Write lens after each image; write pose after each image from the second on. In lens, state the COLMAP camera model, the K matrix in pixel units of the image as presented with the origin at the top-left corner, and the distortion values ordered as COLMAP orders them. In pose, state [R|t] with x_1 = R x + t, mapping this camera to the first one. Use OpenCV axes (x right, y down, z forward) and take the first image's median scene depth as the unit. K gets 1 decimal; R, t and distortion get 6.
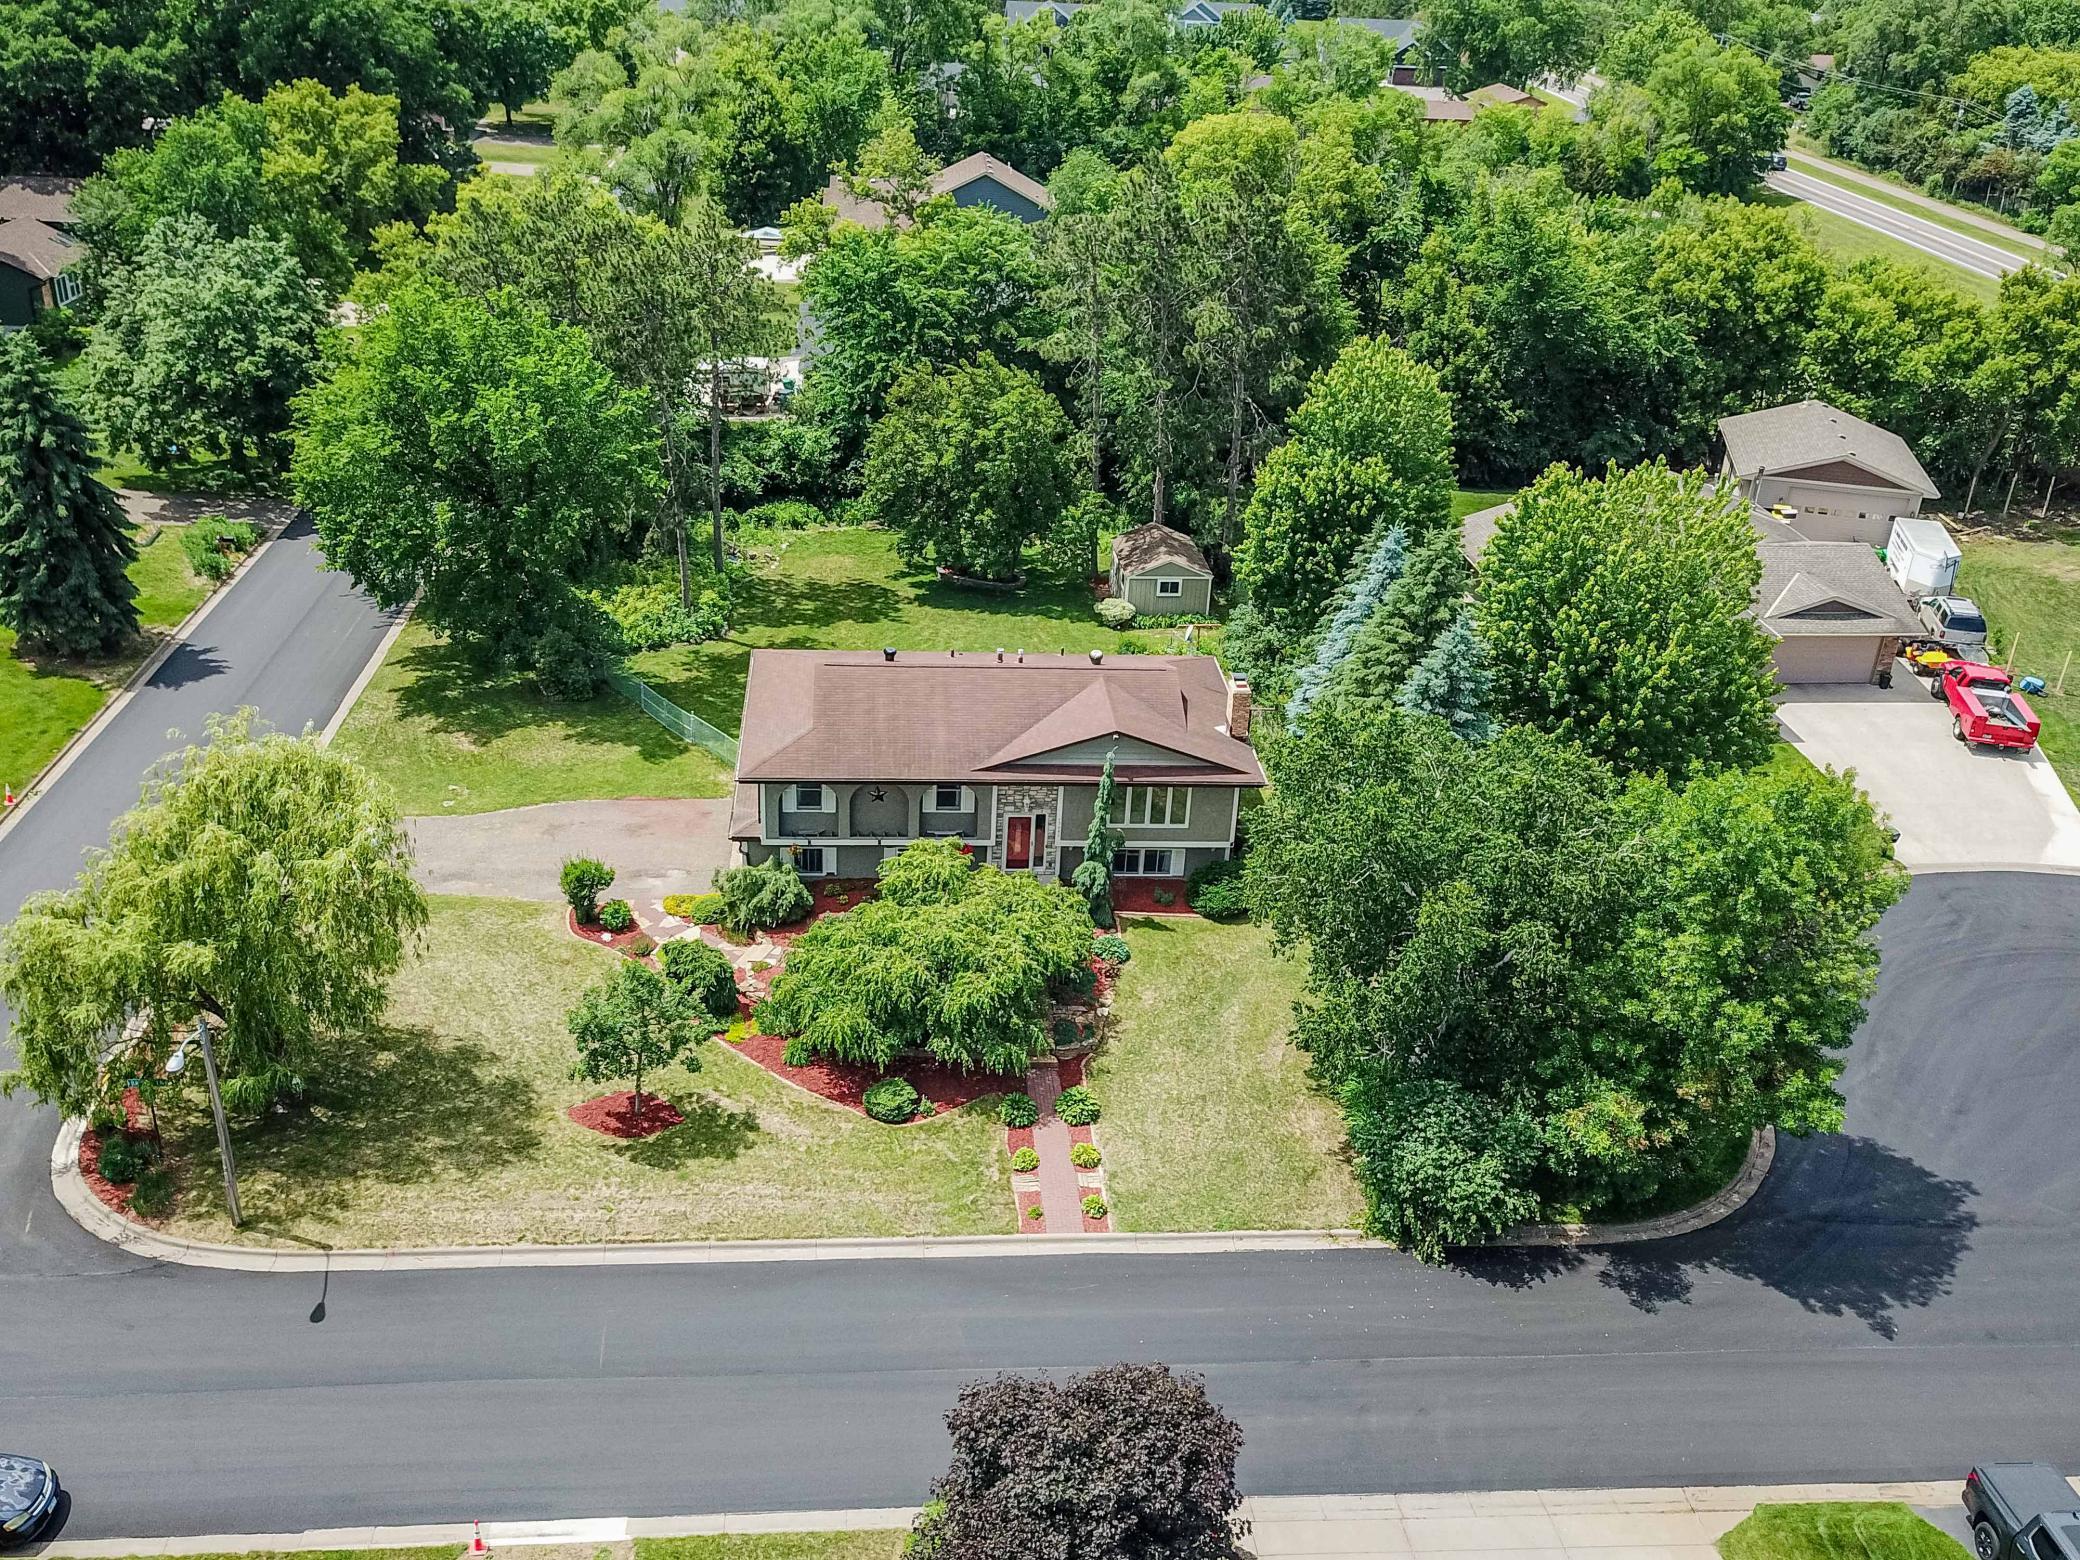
lens RADIAL K [[1780.2, 0, 997.0], [0, 1780.2, 777.9], [0, 0, 1]] dist [0.081700, -0.113023]
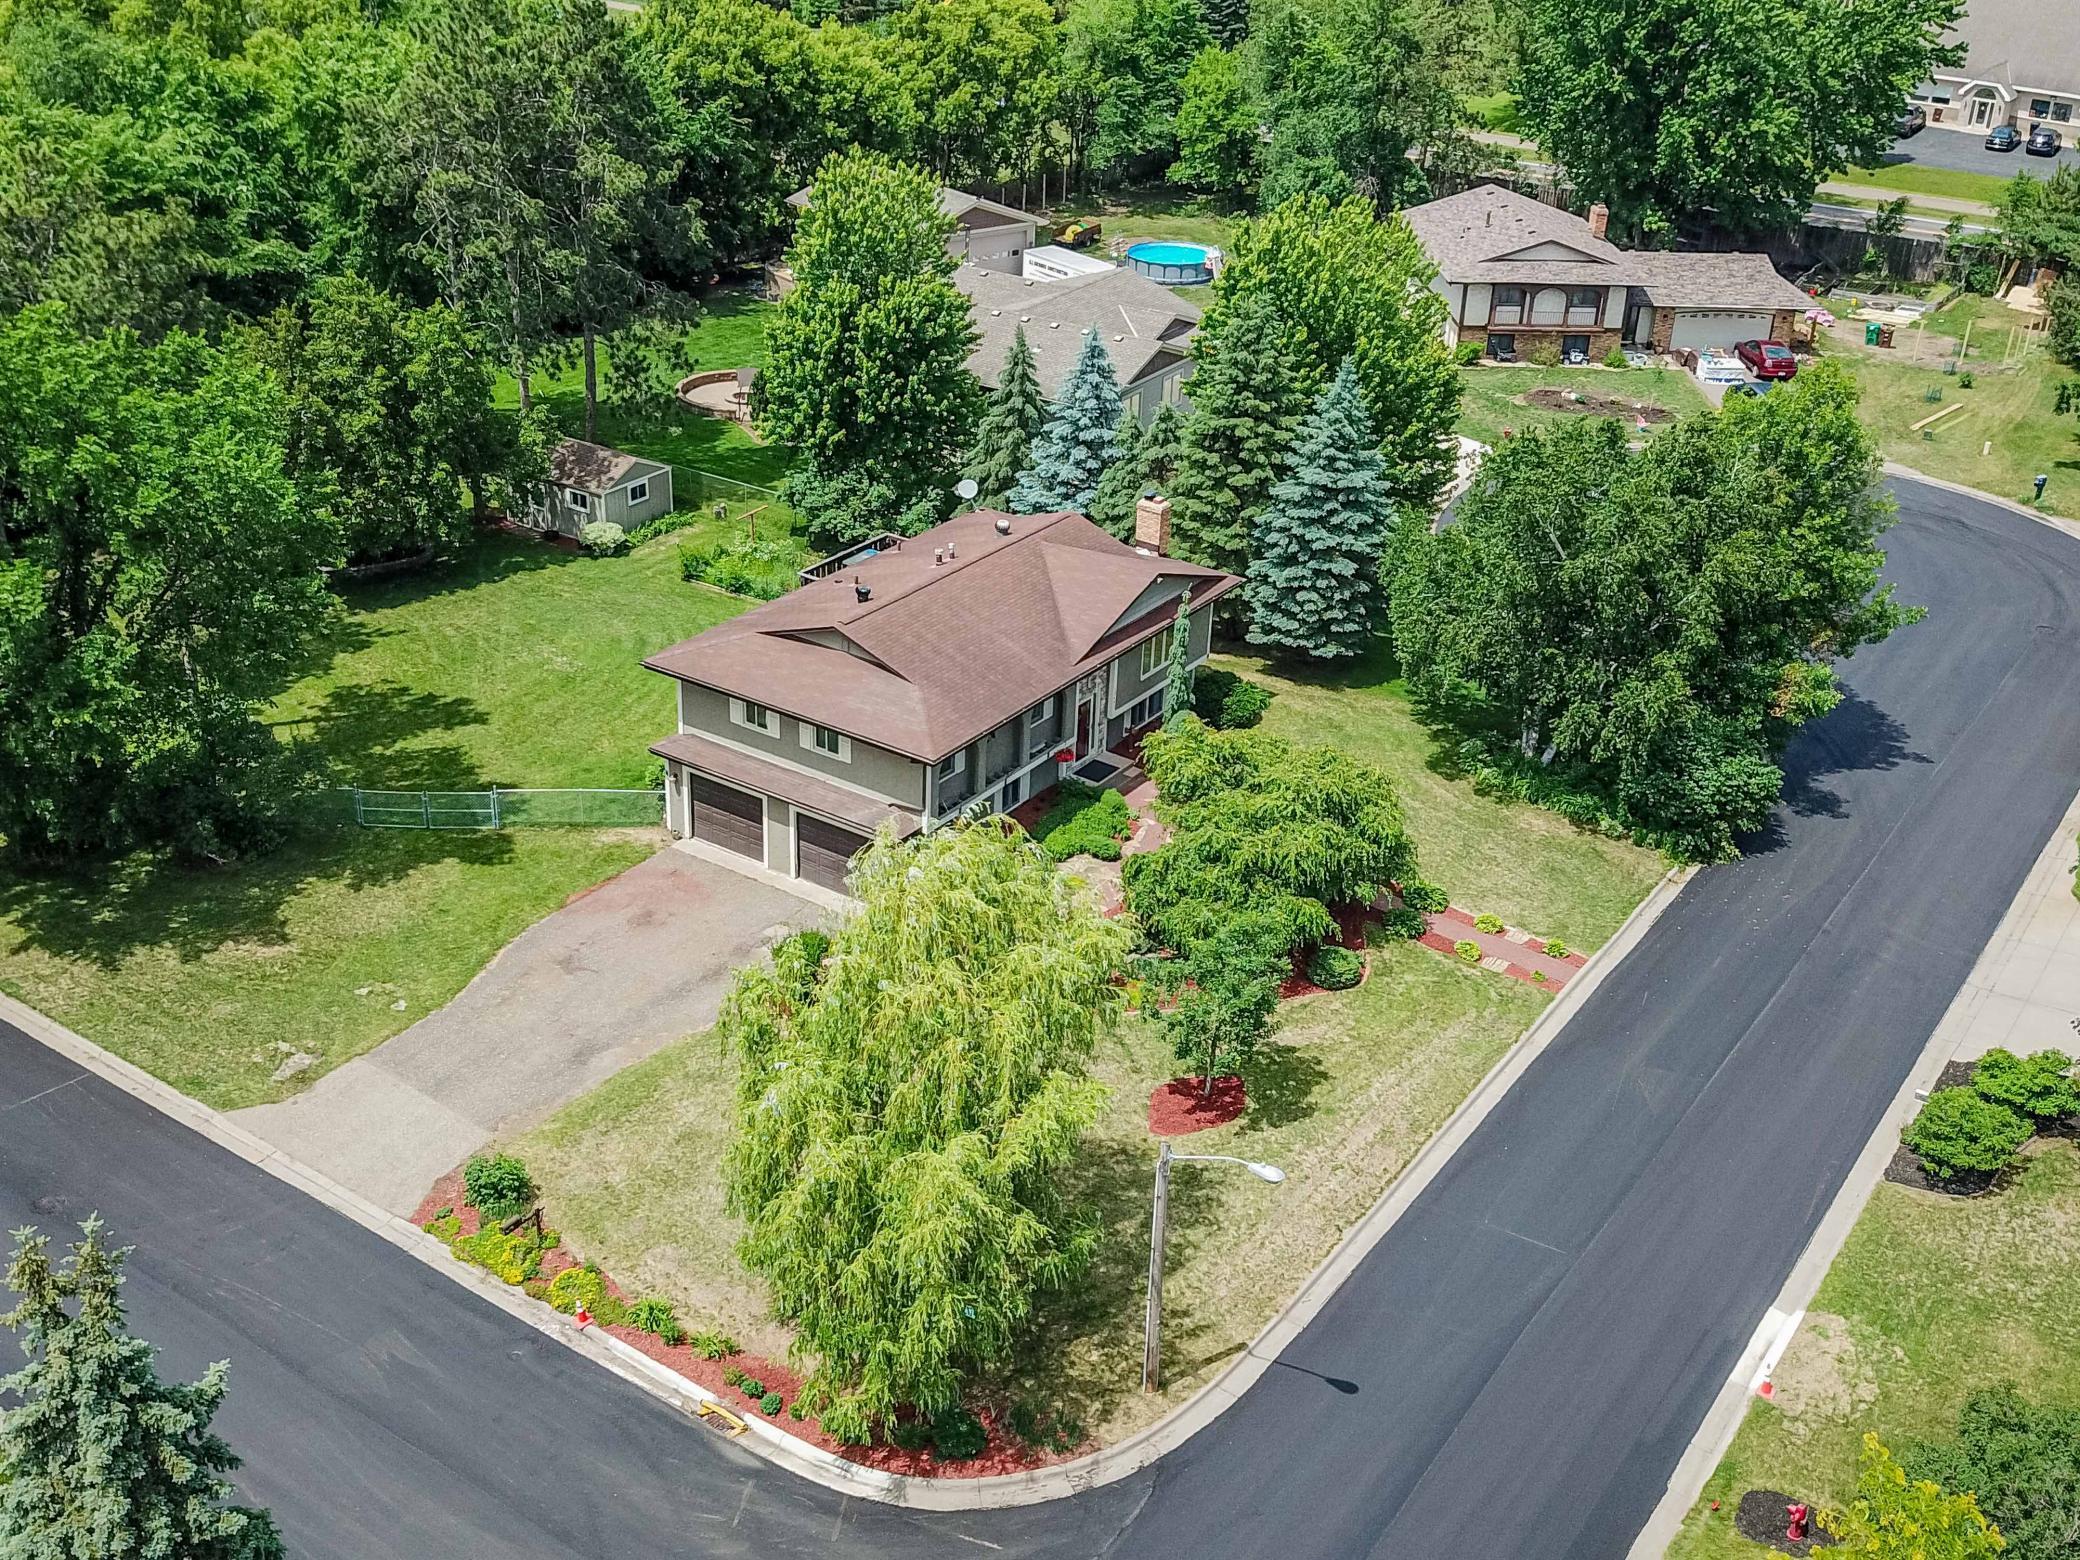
lens RADIAL K [[2136.9, 0, 969.3], [0, 2136.9, 785.8], [0, 0, 1]] dist [0.058097, -0.009399]
pose [[0.643210, -0.376971, 0.666464, -0.781197], [0.345291, 0.919685, 0.186956, -0.166195], [-0.683414, 0.109872, 0.721715, 0.241218]]
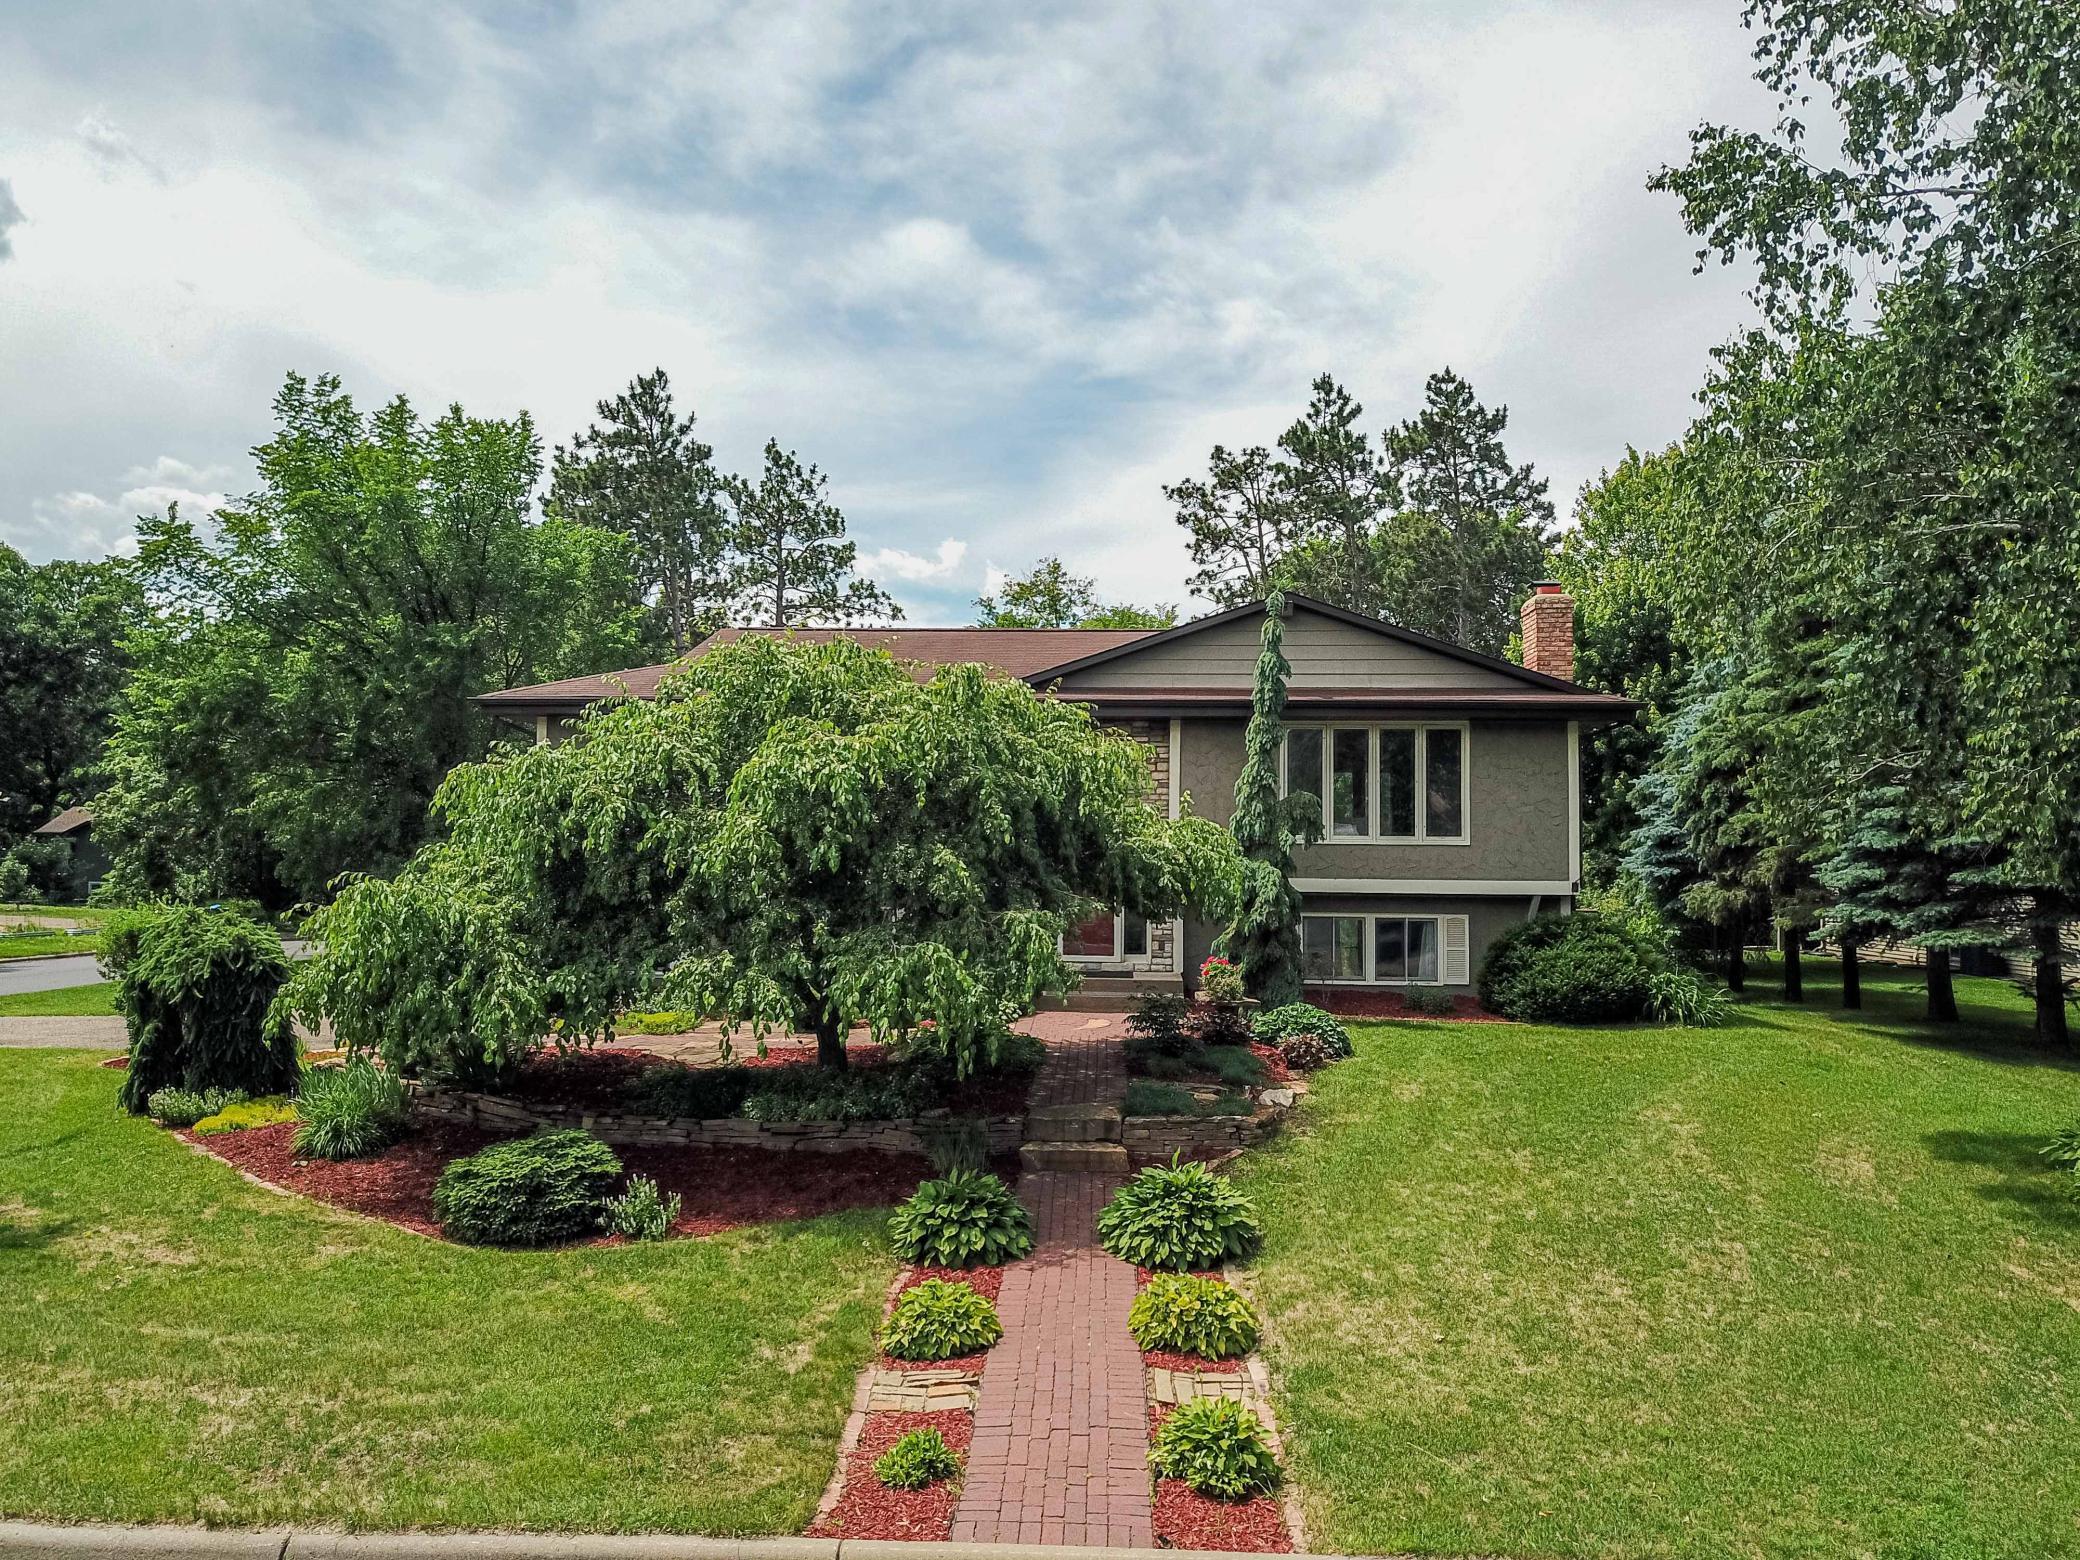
lens RADIAL K [[1585.4, 0, 1032.0], [0, 1585.4, 783.8], [0, 0, 1]] dist [0.015331, 0.006294]
pose [[0.992708, -0.034418, -0.115528, 0.045409], [-0.025092, 0.878384, -0.477297, 0.205857], [0.117905, 0.476715, 0.871115, 0.637045]]
